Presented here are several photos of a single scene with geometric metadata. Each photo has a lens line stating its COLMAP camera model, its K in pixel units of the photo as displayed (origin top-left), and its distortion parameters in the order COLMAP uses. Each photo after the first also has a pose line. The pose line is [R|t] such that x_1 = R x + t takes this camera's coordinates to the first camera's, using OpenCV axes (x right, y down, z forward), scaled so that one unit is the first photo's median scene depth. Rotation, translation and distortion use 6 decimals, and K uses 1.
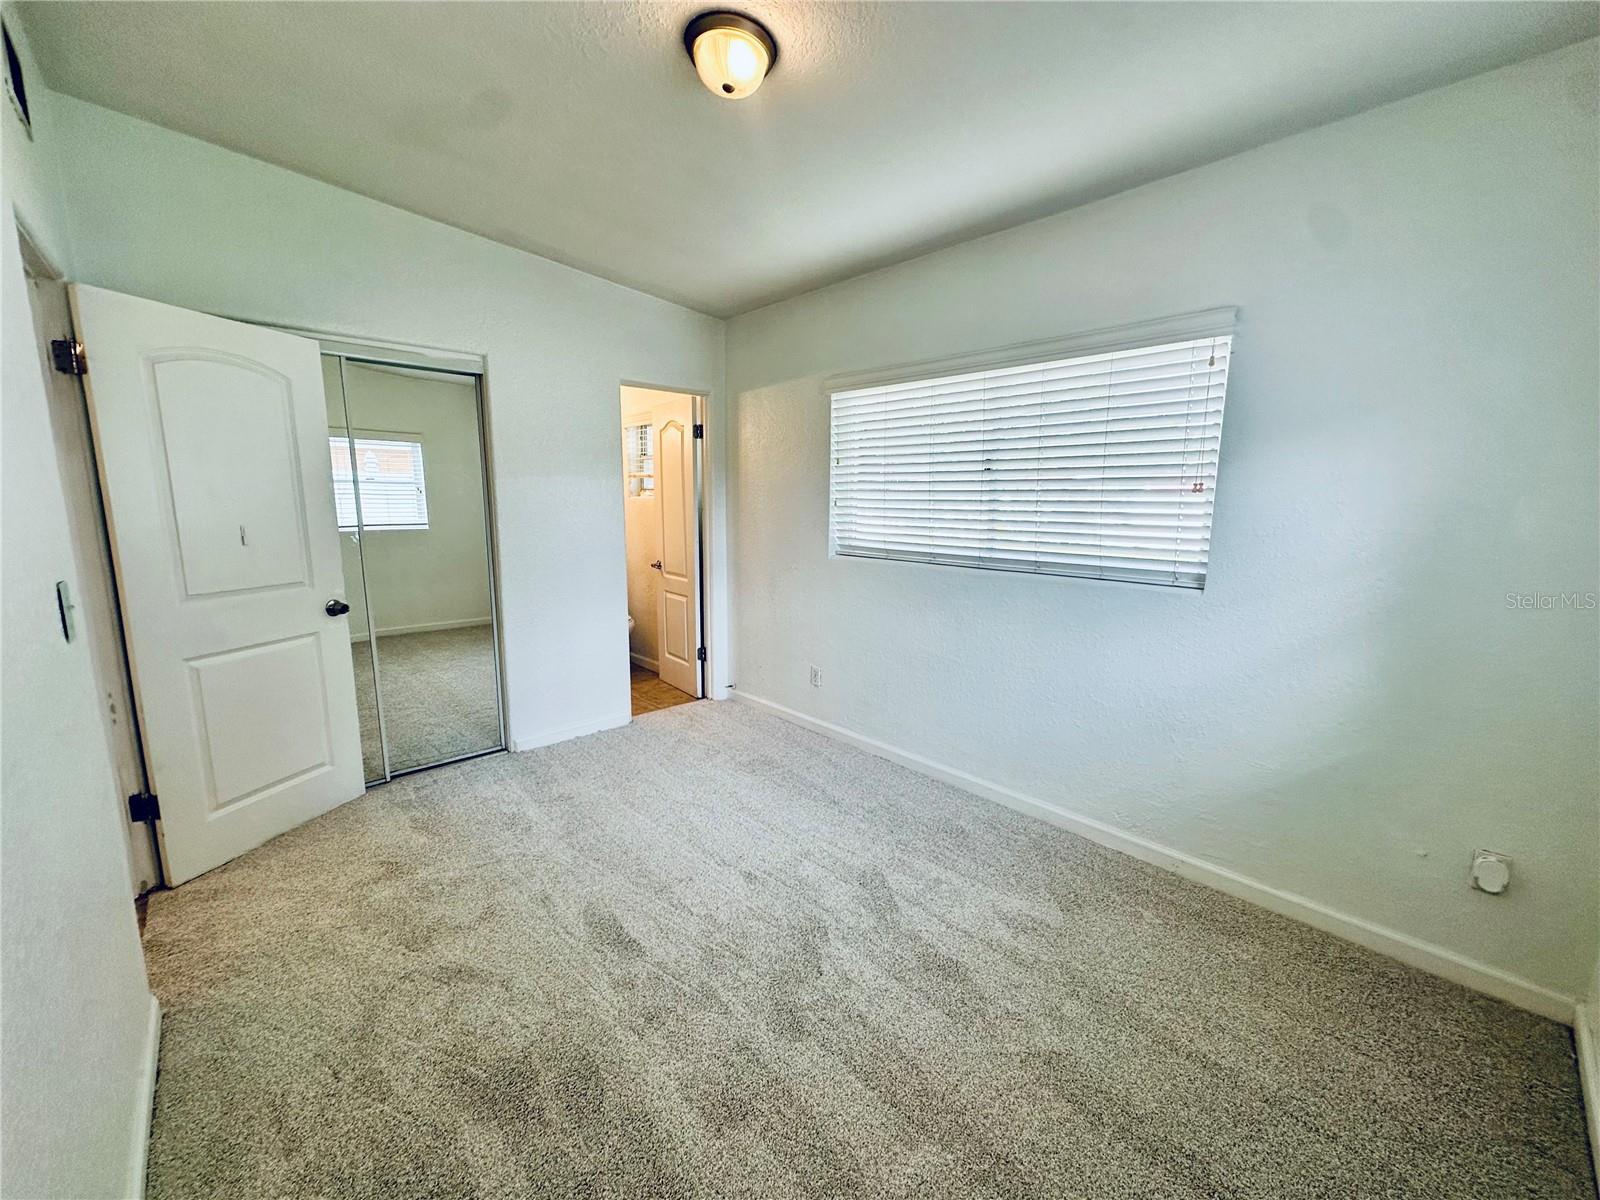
lens RADIAL K [[644.3, 0, 800.6], [0, 644.3, 604.8], [0, 0, 1]] dist [-0.002394, 0.000239]
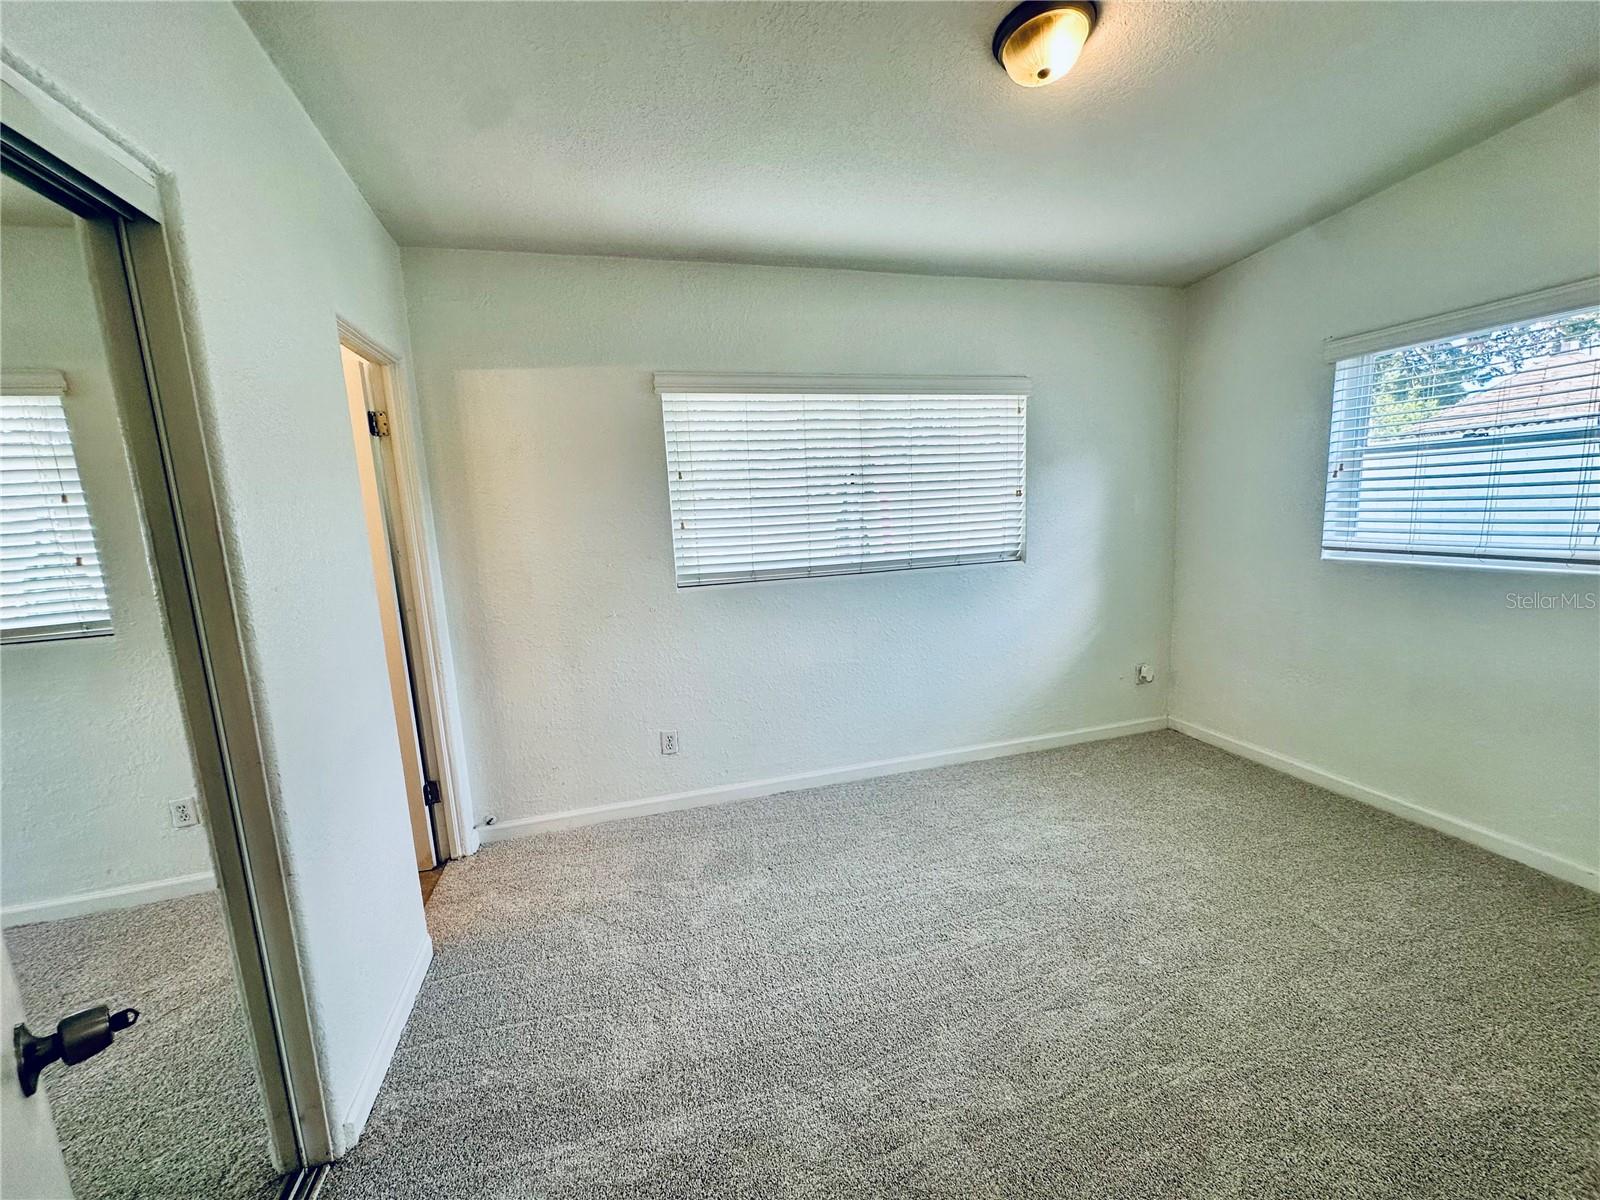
lens RADIAL K [[644.3, 0, 800.6], [0, 644.3, 604.8], [0, 0, 1]] dist [-0.002394, 0.000239]
pose [[0.452171, -0.163861, 0.876750, -0.735816], [0.196984, 0.977054, 0.081016, -0.113061], [-0.869907, 0.136073, 0.474074, 0.579973]]
